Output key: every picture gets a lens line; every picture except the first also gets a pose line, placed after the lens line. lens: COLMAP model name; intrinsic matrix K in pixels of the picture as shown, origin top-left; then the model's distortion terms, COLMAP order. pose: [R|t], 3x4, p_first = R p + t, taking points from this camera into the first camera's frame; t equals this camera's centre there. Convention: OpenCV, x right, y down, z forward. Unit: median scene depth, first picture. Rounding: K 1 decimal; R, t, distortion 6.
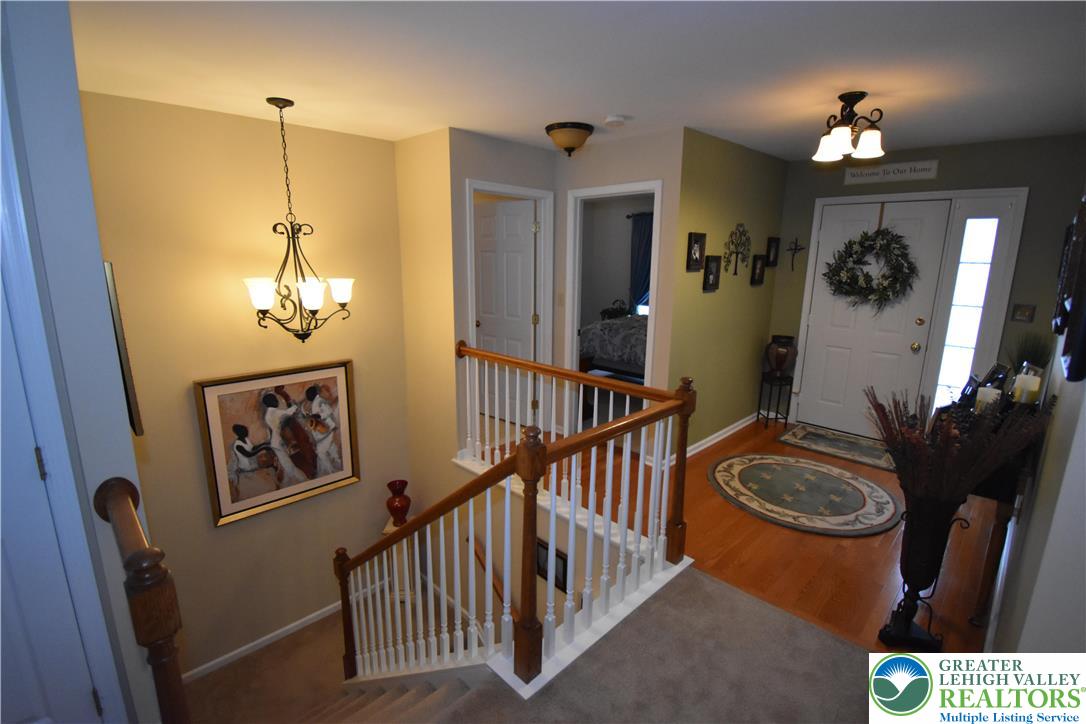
lens RADIAL K [[479.7, 0, 549.6], [0, 479.7, 363.6], [0, 0, 1]] dist [0.017422, -0.023022]
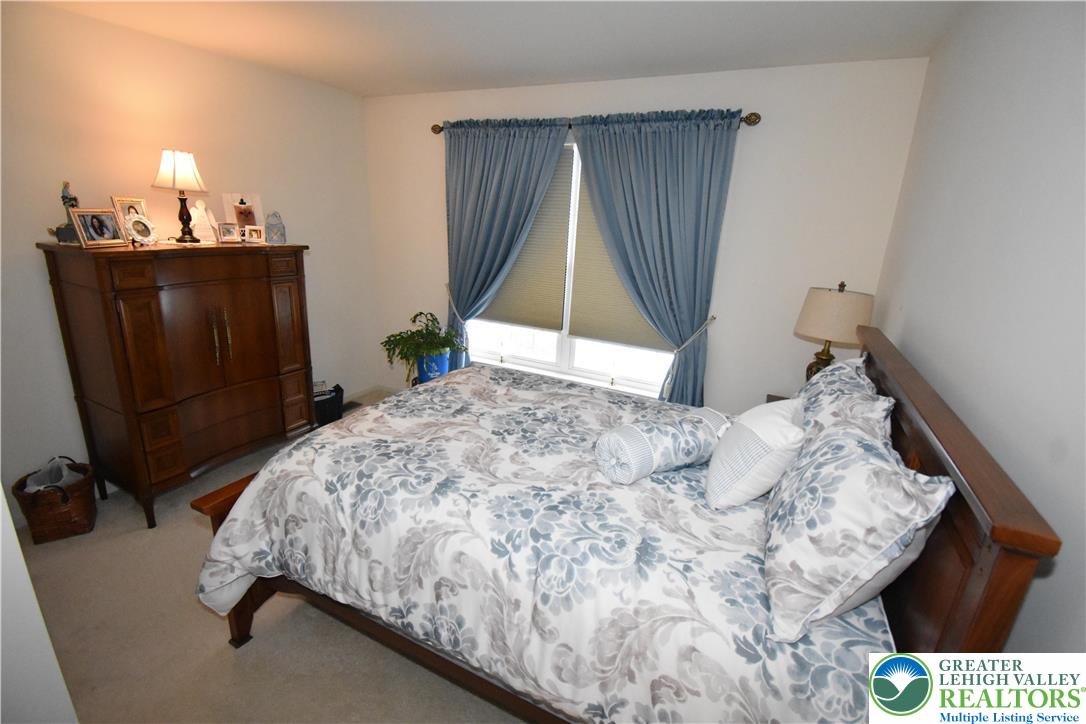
lens RADIAL K [[479.7, 0, 549.6], [0, 479.7, 363.6], [0, 0, 1]] dist [0.017422, -0.023022]
pose [[0.941077, -0.044642, 0.335234, 0.145764], [0.021716, 0.997180, 0.071830, -0.166971], [-0.337495, -0.060318, 0.939393, 0.751572]]
